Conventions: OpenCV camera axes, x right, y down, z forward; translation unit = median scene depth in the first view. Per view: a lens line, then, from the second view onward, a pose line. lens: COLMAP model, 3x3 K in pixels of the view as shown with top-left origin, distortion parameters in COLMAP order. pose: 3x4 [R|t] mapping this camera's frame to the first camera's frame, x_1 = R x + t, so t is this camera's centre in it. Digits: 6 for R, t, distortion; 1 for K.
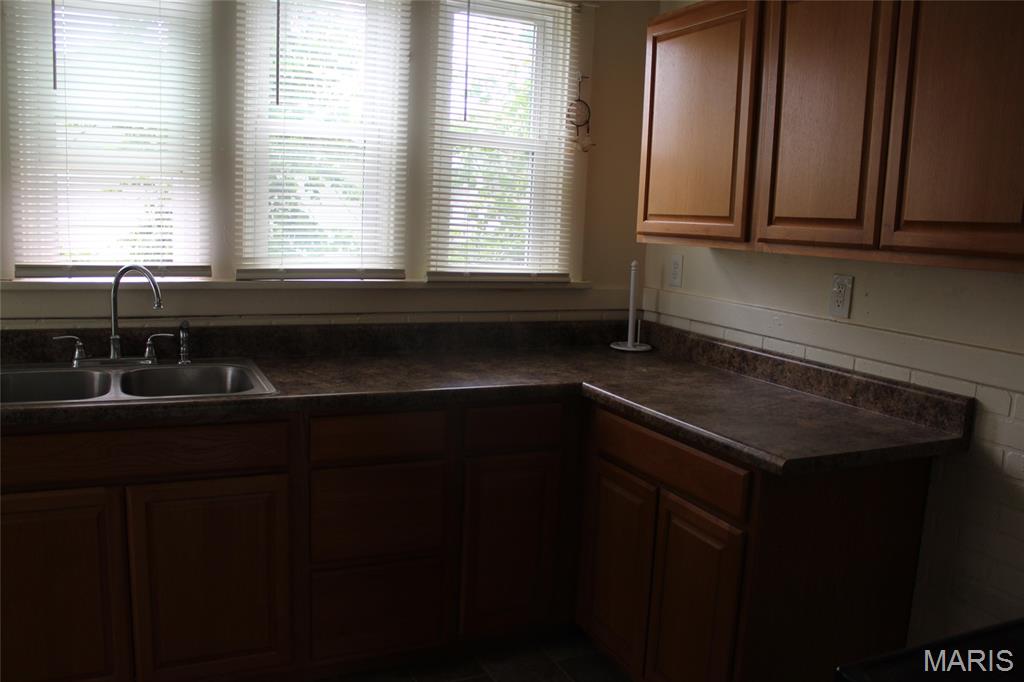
lens RADIAL K [[849.3, 0, 511.3], [0, 849.3, 344.3], [0, 0, 1]] dist [-0.158844, 0.146648]
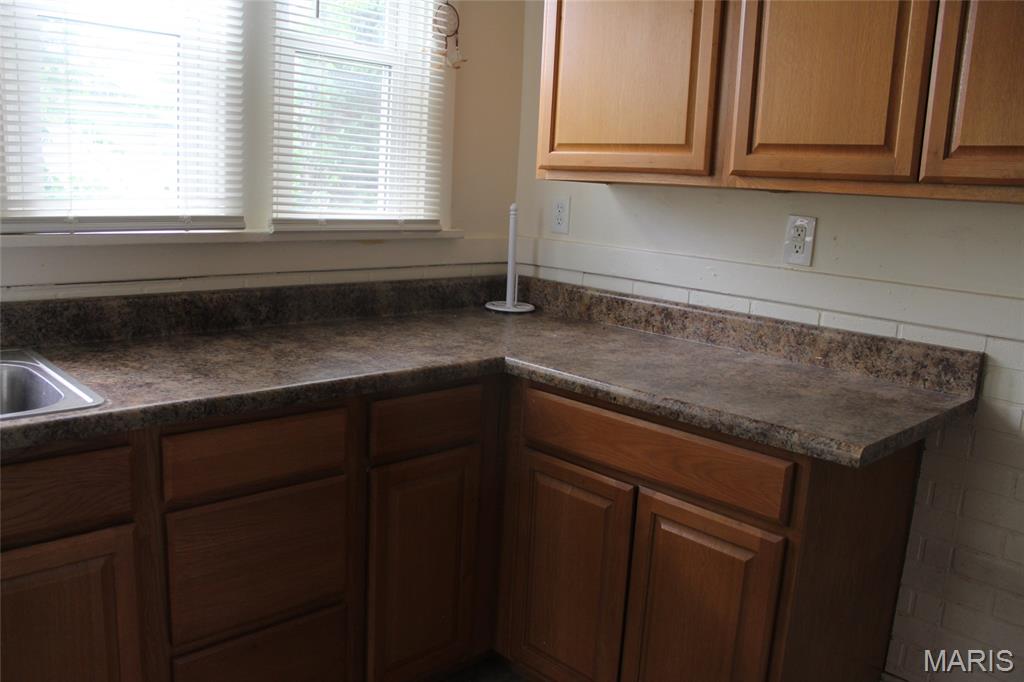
lens RADIAL K [[849.3, 0, 504.8], [0, 849.3, 346.6], [0, 0, 1]] dist [-0.158844, 0.146648]
pose [[0.946836, -0.055400, 0.316911, -0.166160], [0.037778, 0.997393, 0.061489, -0.012436], [-0.319491, -0.046248, 0.946460, 0.263144]]
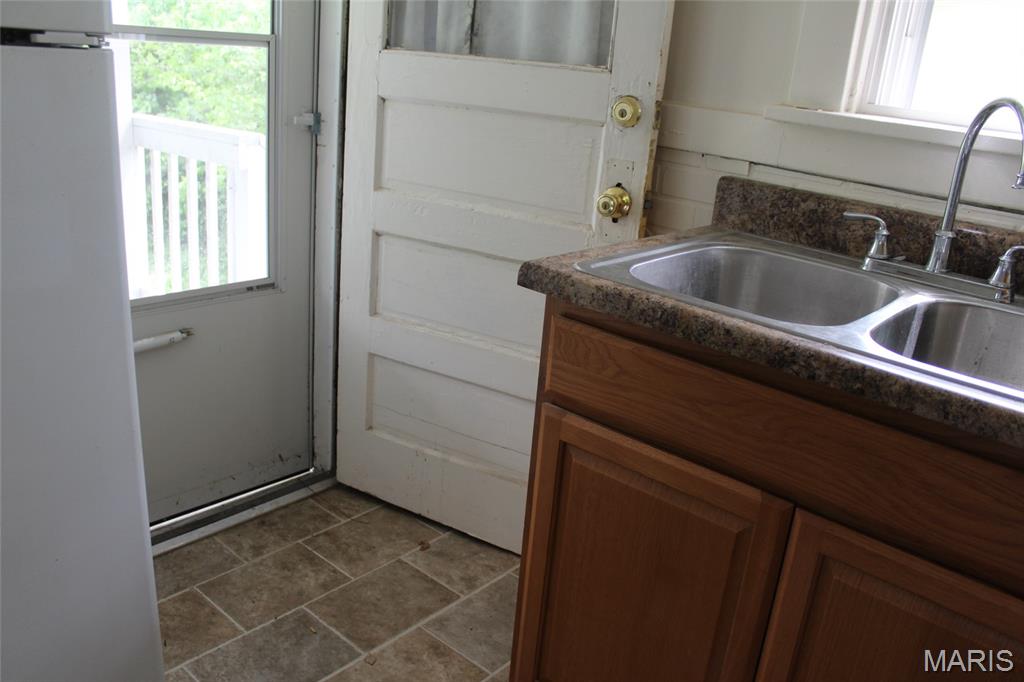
lens RADIAL K [[849.3, 0, 517.6], [0, 849.3, 344.7], [0, 0, 1]] dist [-0.158844, 0.146648]
pose [[0.394218, 0.293287, -0.870962, -0.094790], [-0.204852, 0.951909, 0.227825, -0.005047], [0.895895, 0.088606, 0.435340, 0.503192]]
